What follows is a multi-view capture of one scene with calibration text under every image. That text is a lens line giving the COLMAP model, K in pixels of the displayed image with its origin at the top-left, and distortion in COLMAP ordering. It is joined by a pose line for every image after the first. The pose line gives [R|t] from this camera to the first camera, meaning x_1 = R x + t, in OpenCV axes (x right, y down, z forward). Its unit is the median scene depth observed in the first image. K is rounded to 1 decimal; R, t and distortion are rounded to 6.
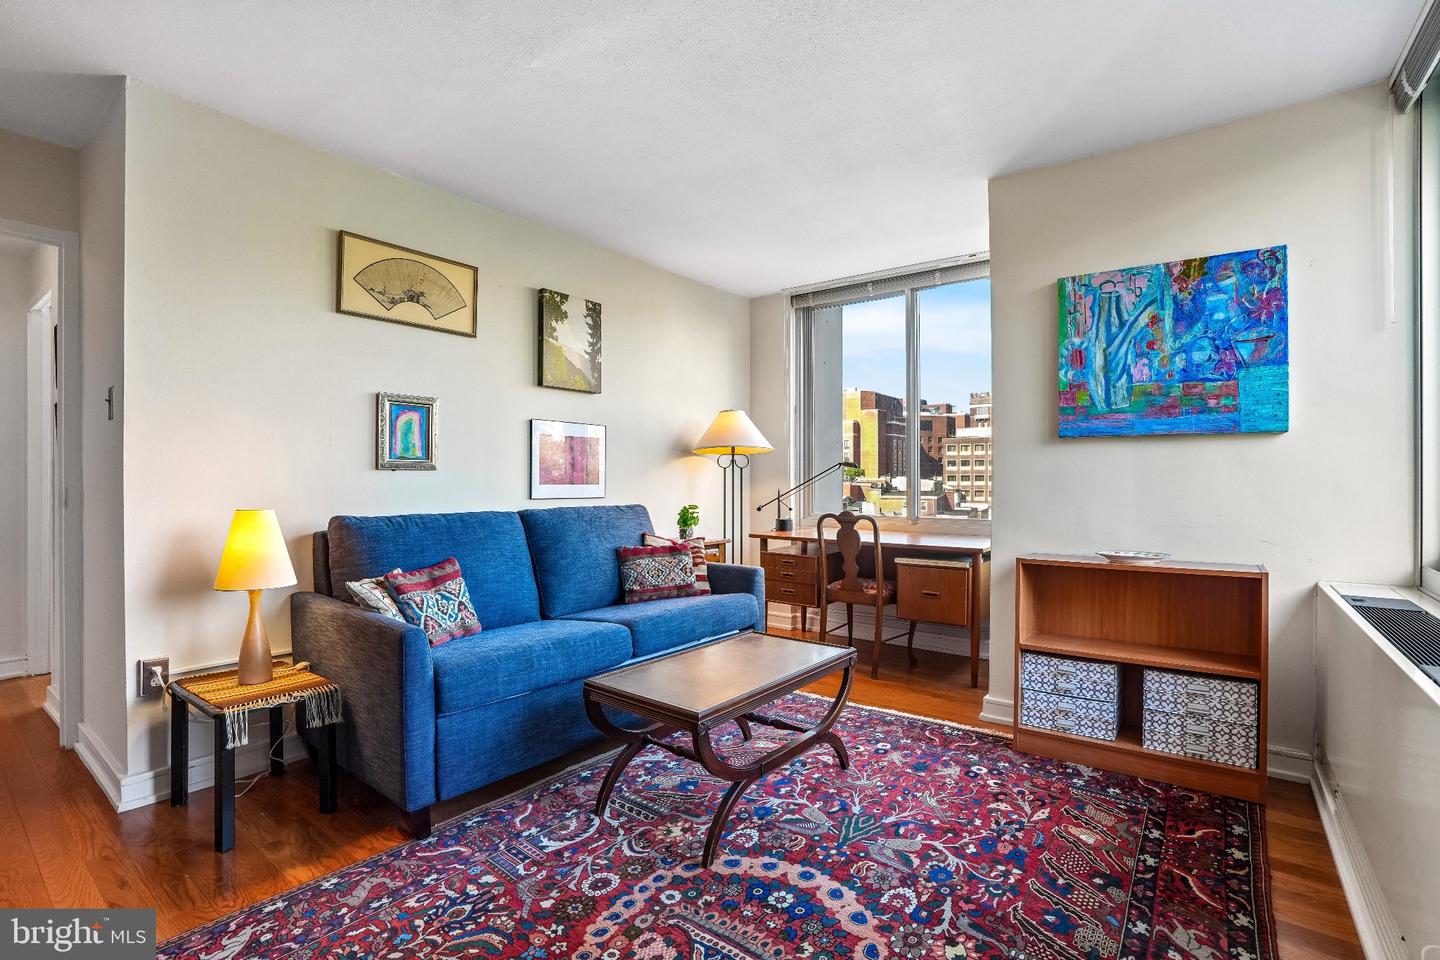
lens RADIAL K [[651.4, 0, 717.3], [0, 651.4, 476.8], [0, 0, 1]] dist [-0.076320, 0.027899]
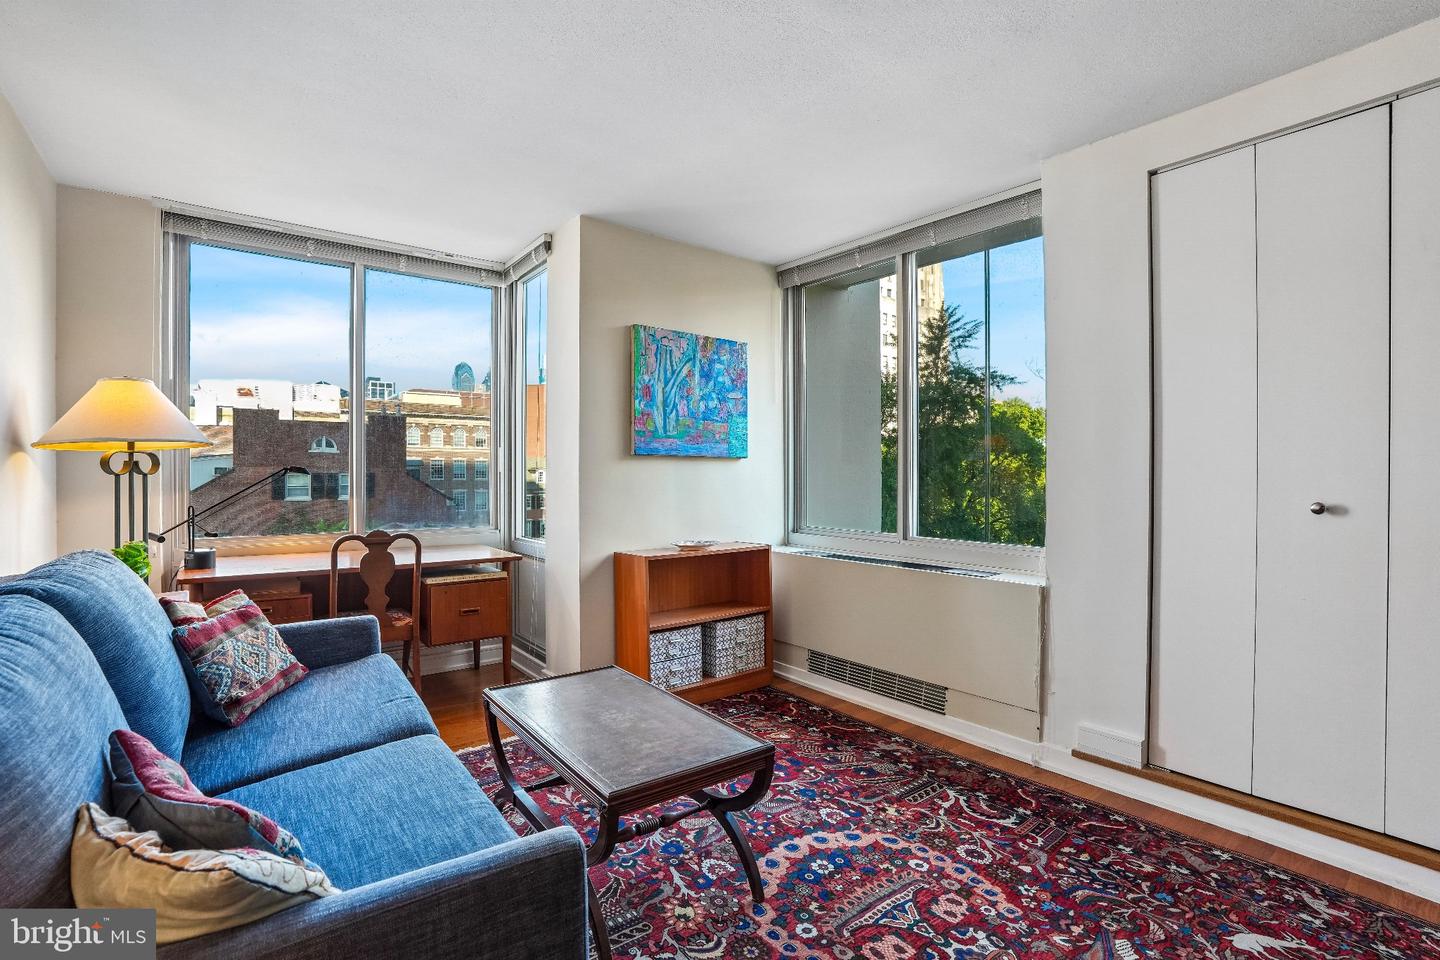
lens RADIAL K [[651.4, 0, 717.3], [0, 651.4, 476.8], [0, 0, 1]] dist [-0.076320, 0.027899]
pose [[0.259647, -0.001758, 0.965702, -0.741861], [-0.002514, 0.999994, 0.002496, -0.027310], [-0.965700, -0.003076, 0.259641, 0.625462]]
